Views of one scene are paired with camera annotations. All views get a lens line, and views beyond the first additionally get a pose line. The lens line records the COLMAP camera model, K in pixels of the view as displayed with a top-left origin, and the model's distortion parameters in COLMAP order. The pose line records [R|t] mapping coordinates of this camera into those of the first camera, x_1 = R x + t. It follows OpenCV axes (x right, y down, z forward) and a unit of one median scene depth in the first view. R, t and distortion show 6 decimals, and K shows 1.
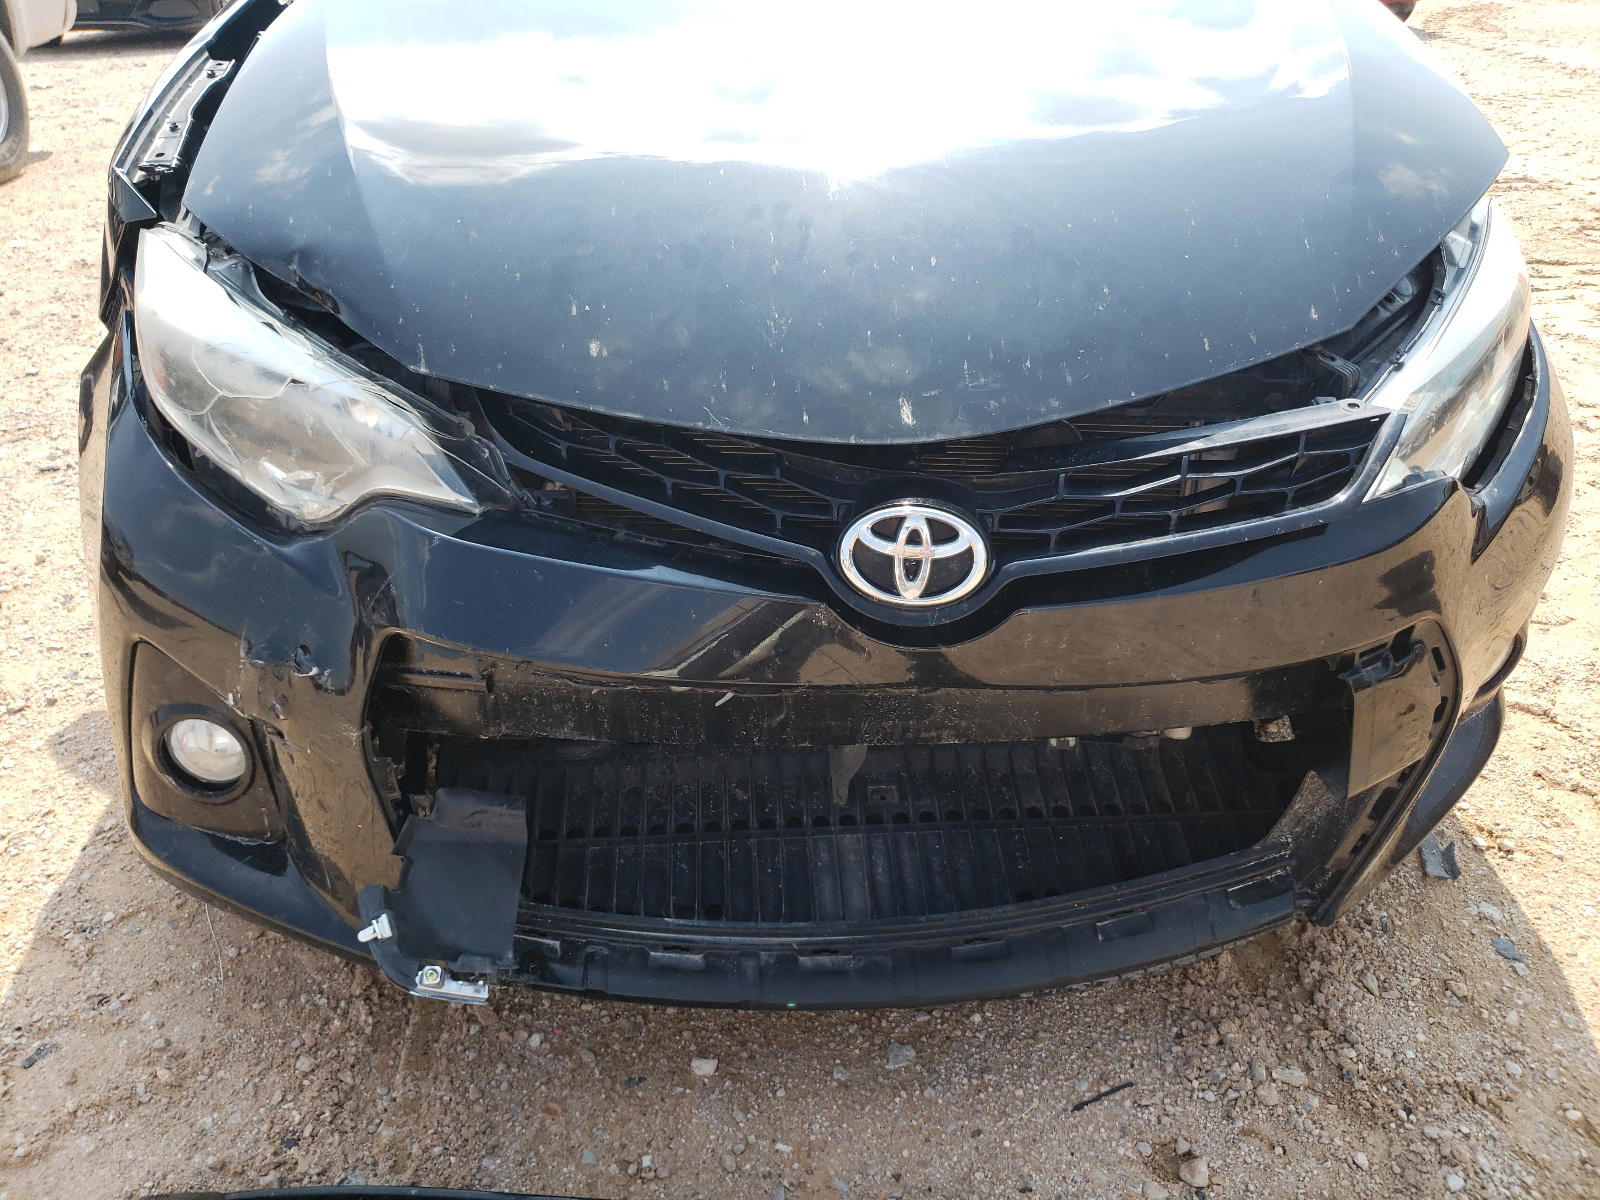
lens RADIAL K [[1376.1, 0, 800.0], [0, 1376.1, 600.0], [0, 0, 1]] dist [0.004041, -0.006007]
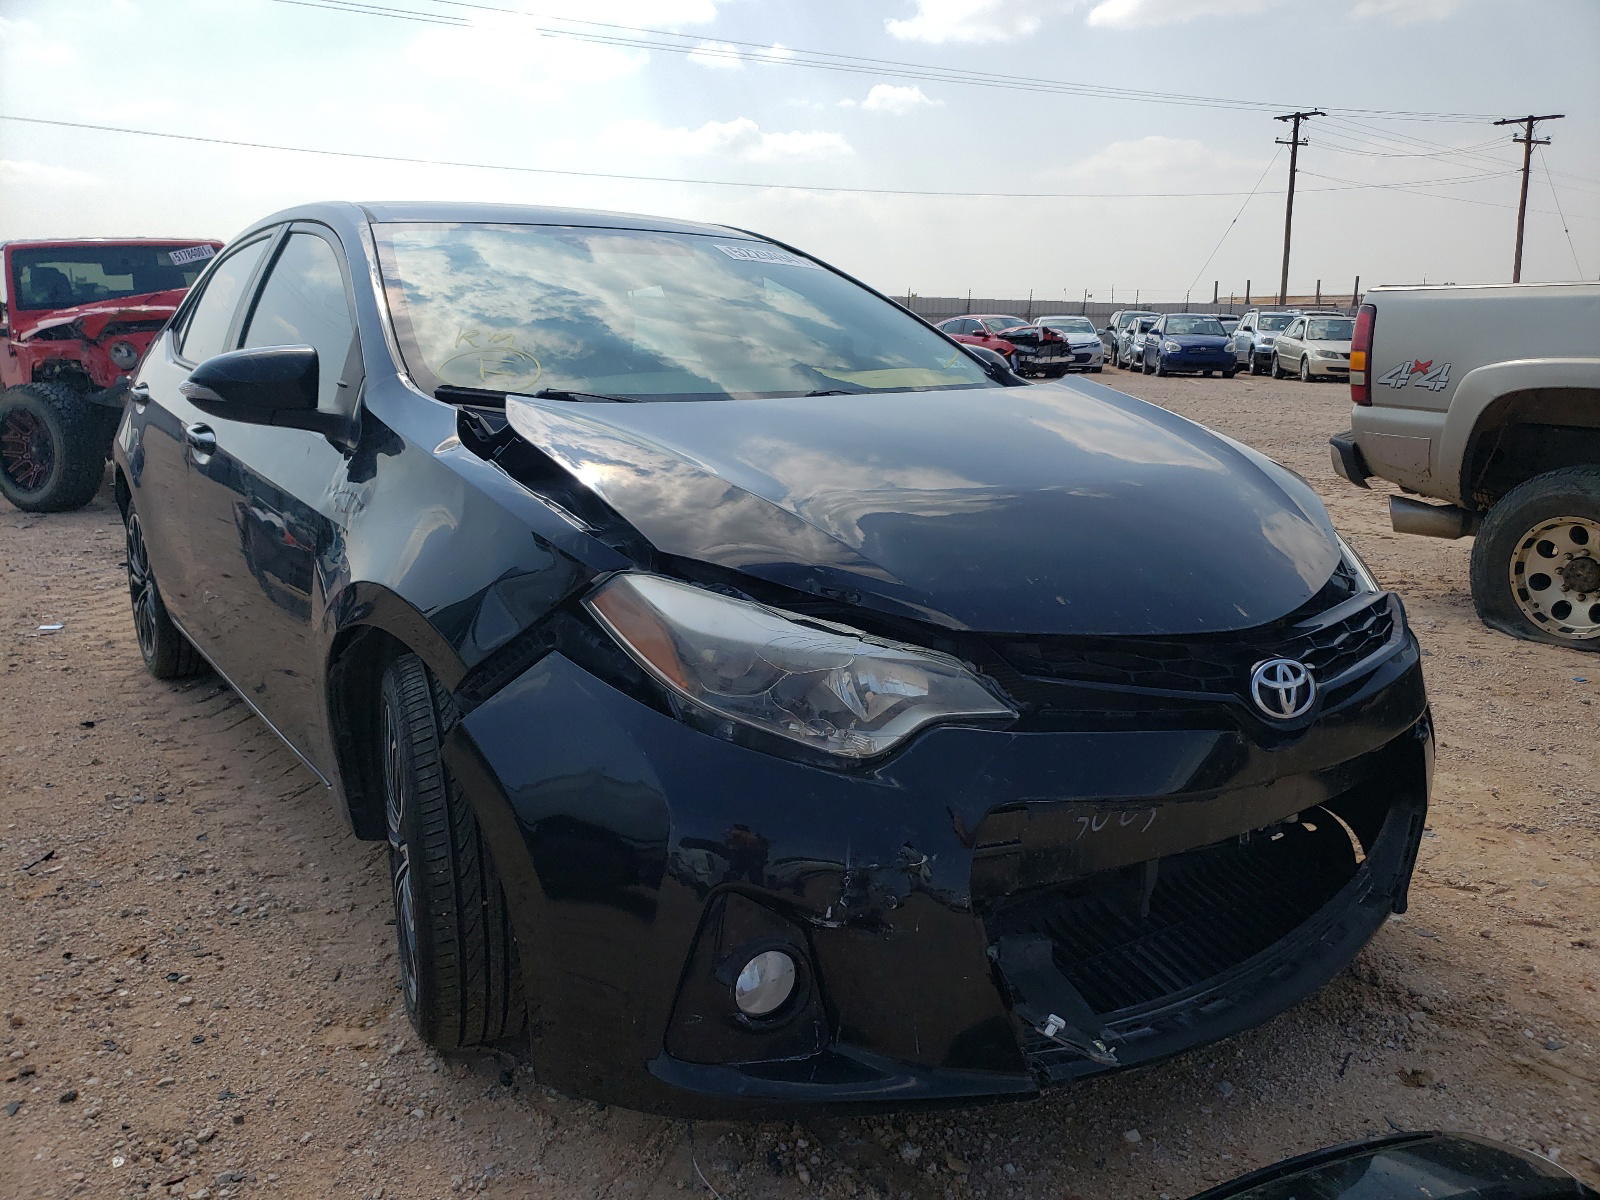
lens RADIAL K [[1376.1, 0, 800.0], [0, 1376.1, 600.0], [0, 0, 1]] dist [0.004041, -0.006007]
pose [[0.832180, -0.084939, 0.547962, -1.257729], [0.253267, 0.937322, -0.239339, 0.114057], [-0.493287, 0.337954, 0.801533, -0.094408]]
